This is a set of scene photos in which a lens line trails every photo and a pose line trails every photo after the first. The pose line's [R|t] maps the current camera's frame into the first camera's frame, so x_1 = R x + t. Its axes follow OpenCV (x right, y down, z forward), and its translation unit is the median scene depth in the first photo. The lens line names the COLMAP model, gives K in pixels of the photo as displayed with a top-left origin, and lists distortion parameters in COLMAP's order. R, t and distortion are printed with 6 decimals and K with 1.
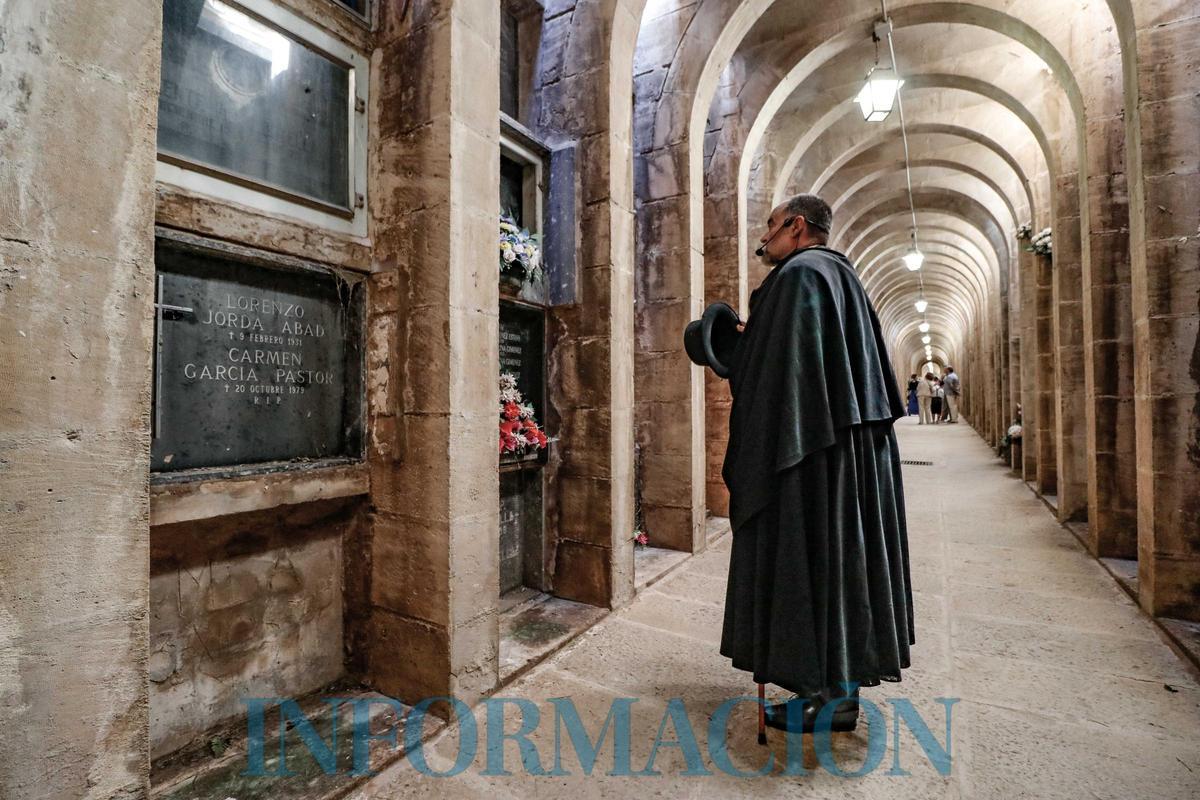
lens RADIAL K [[556.2, 0, 597.1], [0, 556.2, 393.7], [0, 0, 1]] dist [-0.001879, -0.011228]
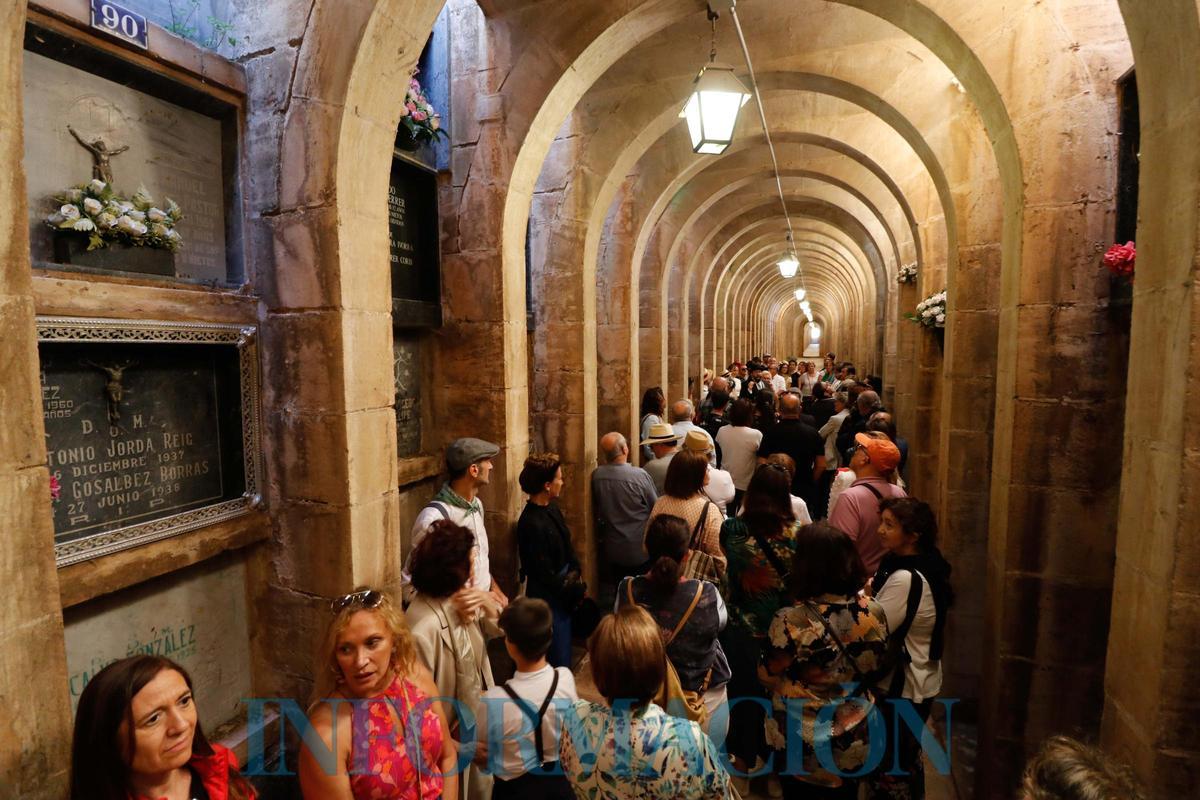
lens RADIAL K [[556.2, 0, 597.1], [0, 556.2, 393.7], [0, 0, 1]] dist [-0.001879, -0.011228]
pose [[0.985184, -0.017152, 0.170640, 0.313005], [0.000505, 0.995273, 0.097120, -0.333953], [-0.171499, -0.095595, 0.980535, 0.447836]]
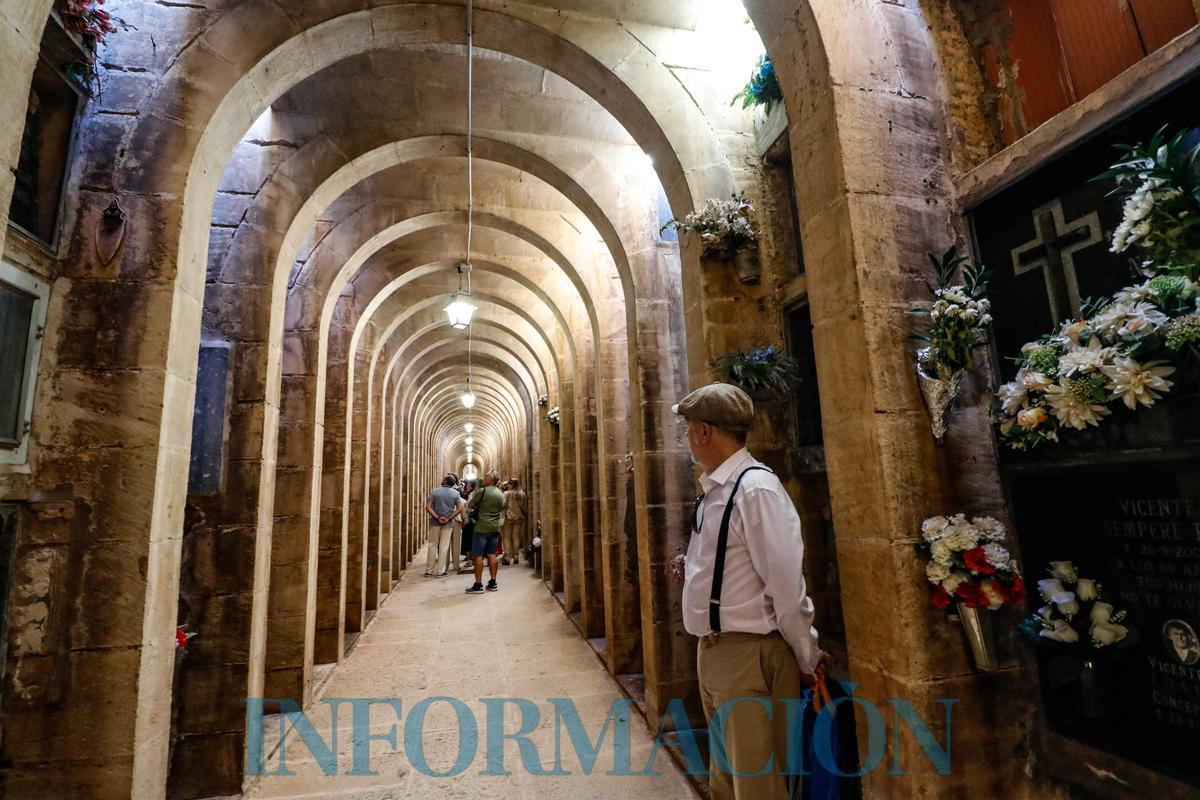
lens RADIAL K [[556.2, 0, 597.1], [0, 556.2, 393.7], [0, 0, 1]] dist [-0.001879, -0.011228]
pose [[0.720117, 0.095957, 0.687185, -0.203621], [0.022500, 0.986641, -0.161351, -0.125827], [-0.693488, 0.131653, 0.708338, -0.212374]]
